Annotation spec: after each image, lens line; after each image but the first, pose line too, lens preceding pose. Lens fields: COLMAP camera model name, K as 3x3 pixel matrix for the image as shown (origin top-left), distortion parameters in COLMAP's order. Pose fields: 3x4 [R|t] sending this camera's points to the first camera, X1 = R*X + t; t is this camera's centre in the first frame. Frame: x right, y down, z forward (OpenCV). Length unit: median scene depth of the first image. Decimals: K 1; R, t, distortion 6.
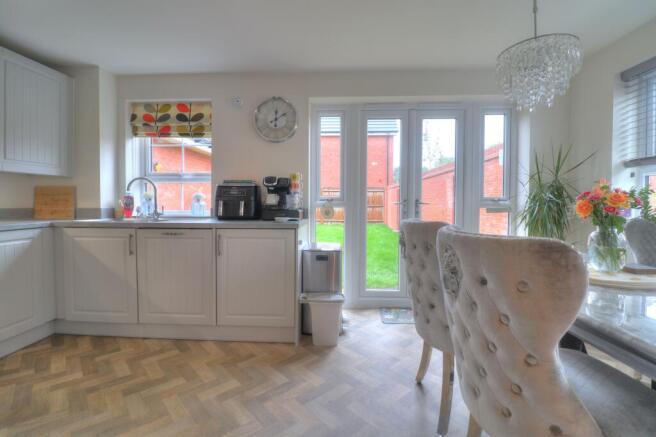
lens RADIAL K [[302.0, 0, 327.1], [0, 302.0, 208.7], [0, 0, 1]] dist [-0.001541, -0.013101]
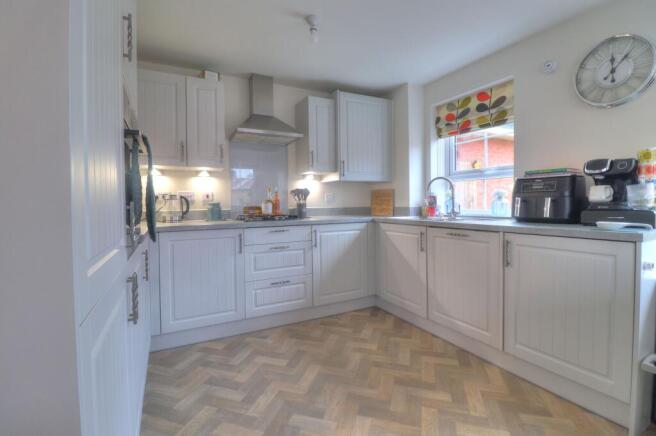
lens RADIAL K [[302.0, 0, 327.1], [0, 302.0, 208.2], [0, 0, 1]] dist [-0.001541, -0.013101]
pose [[0.507214, 0.004170, -0.861810, 0.074754], [-0.001554, 0.999991, 0.003924, -0.001203], [0.861819, -0.000651, 0.507216, 0.152213]]
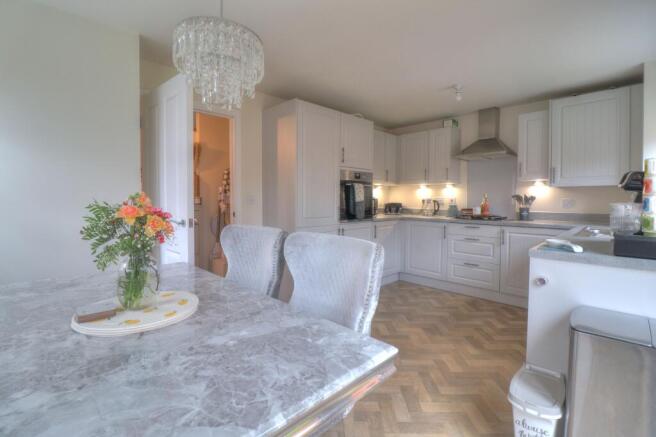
lens RADIAL K [[302.0, 0, 327.1], [0, 302.0, 208.7], [0, 0, 1]] dist [-0.001541, -0.013101]
pose [[-0.678810, 0.018044, -0.734093, 0.573073], [-0.018739, 0.998947, 0.041881, -0.049401], [0.734075, 0.042185, -0.677757, 0.928113]]
